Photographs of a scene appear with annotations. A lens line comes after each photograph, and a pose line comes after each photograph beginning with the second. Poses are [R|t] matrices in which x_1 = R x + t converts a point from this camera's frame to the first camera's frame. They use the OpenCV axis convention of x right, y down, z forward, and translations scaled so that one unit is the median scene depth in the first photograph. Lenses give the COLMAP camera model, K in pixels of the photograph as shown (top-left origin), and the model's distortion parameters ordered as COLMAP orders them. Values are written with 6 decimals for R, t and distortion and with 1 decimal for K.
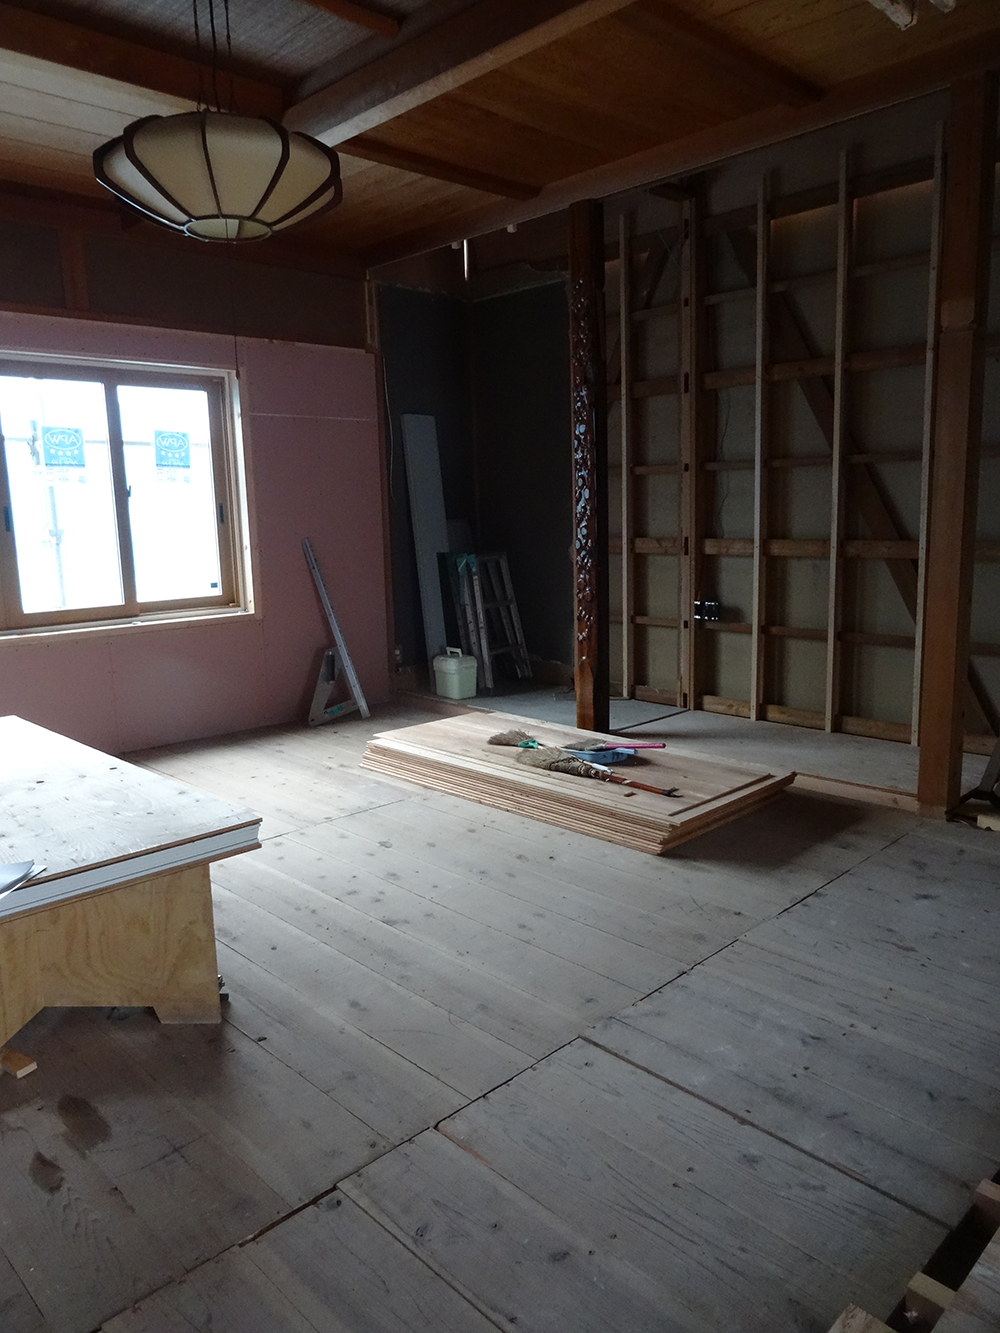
lens RADIAL K [[951.8, 0, 511.0], [0, 951.8, 670.6], [0, 0, 1]] dist [0.002007, 0.000323]
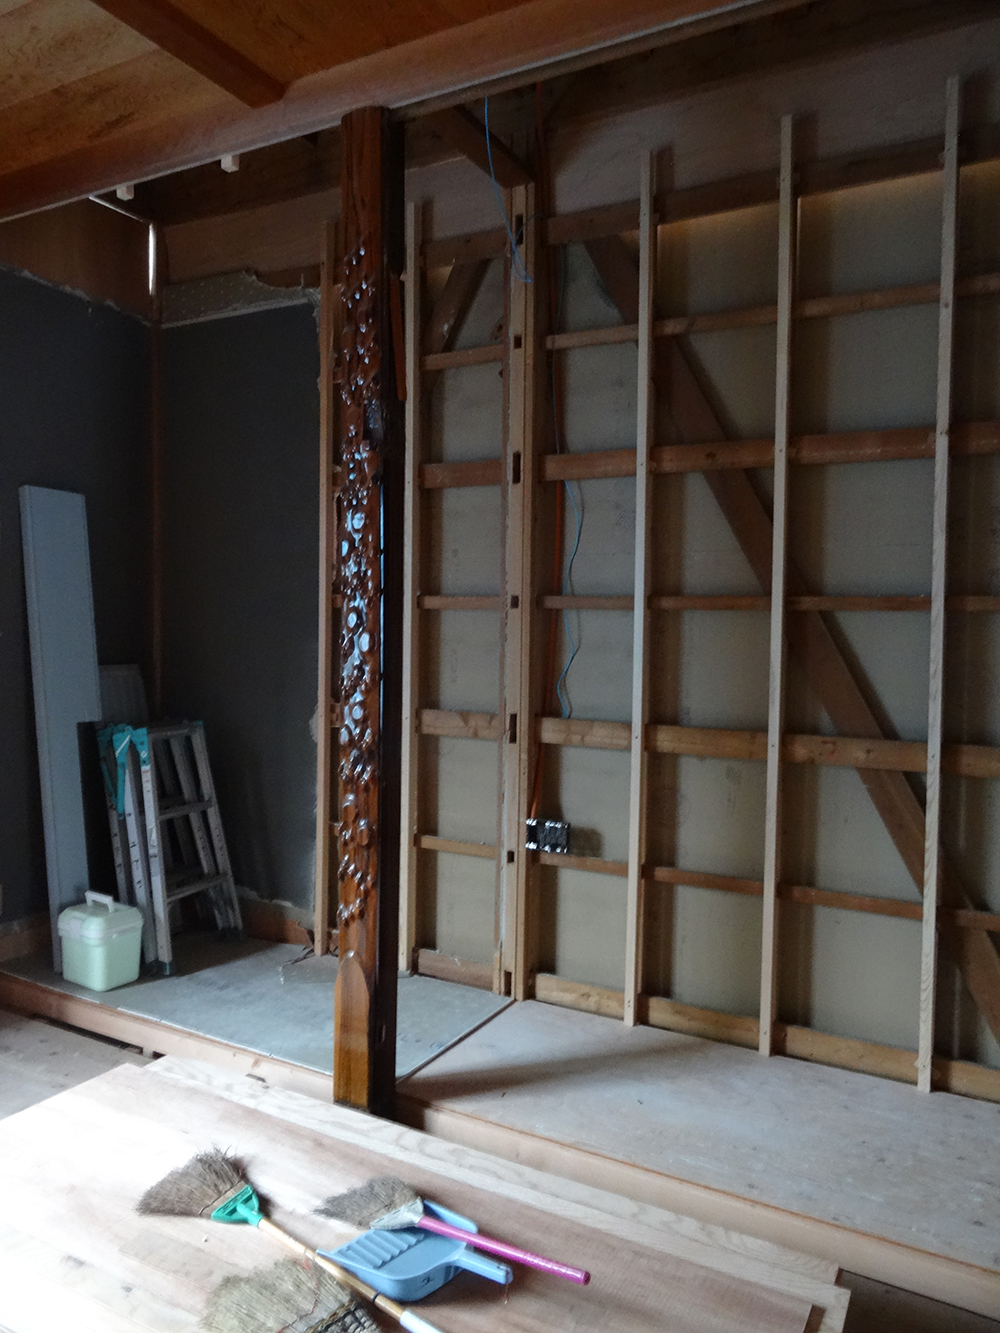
lens RADIAL K [[951.8, 0, 511.0], [0, 951.8, 670.6], [0, 0, 1]] dist [0.002007, 0.000323]
pose [[0.954329, 0.029657, 0.297281, 0.000895], [0.009592, 0.991506, -0.129704, -0.091344], [-0.298603, 0.126632, 0.945939, 0.433147]]
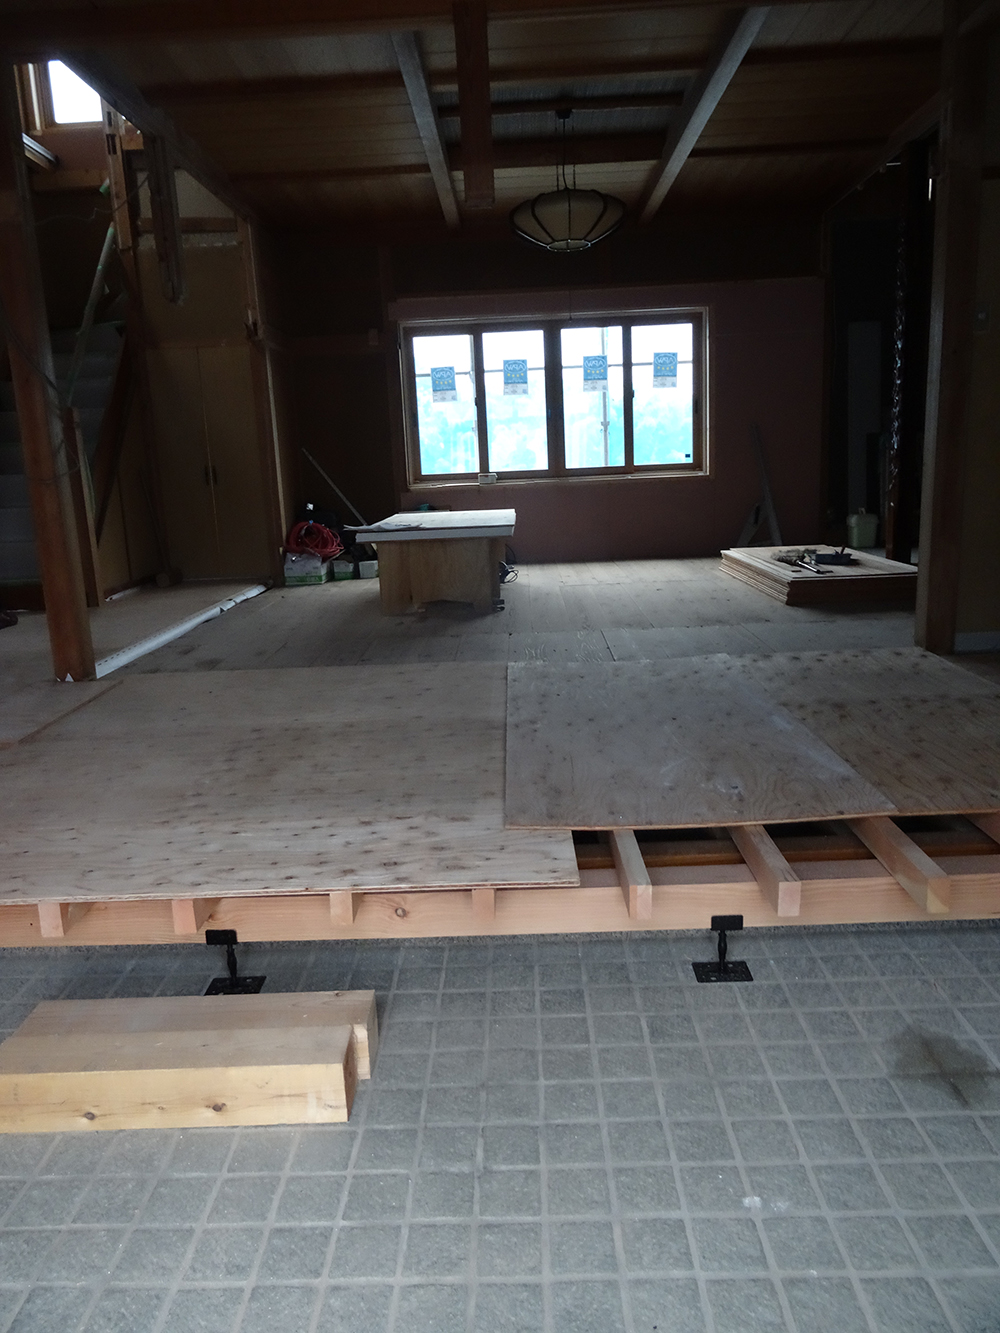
lens RADIAL K [[951.8, 0, 511.0], [0, 951.8, 670.6], [0, 0, 1]] dist [0.002007, 0.000323]
pose [[0.701508, 0.142171, -0.698337, 0.622254], [-0.095611, 0.989816, 0.105467, 0.120145], [0.706219, -0.007217, 0.707956, -0.272660]]
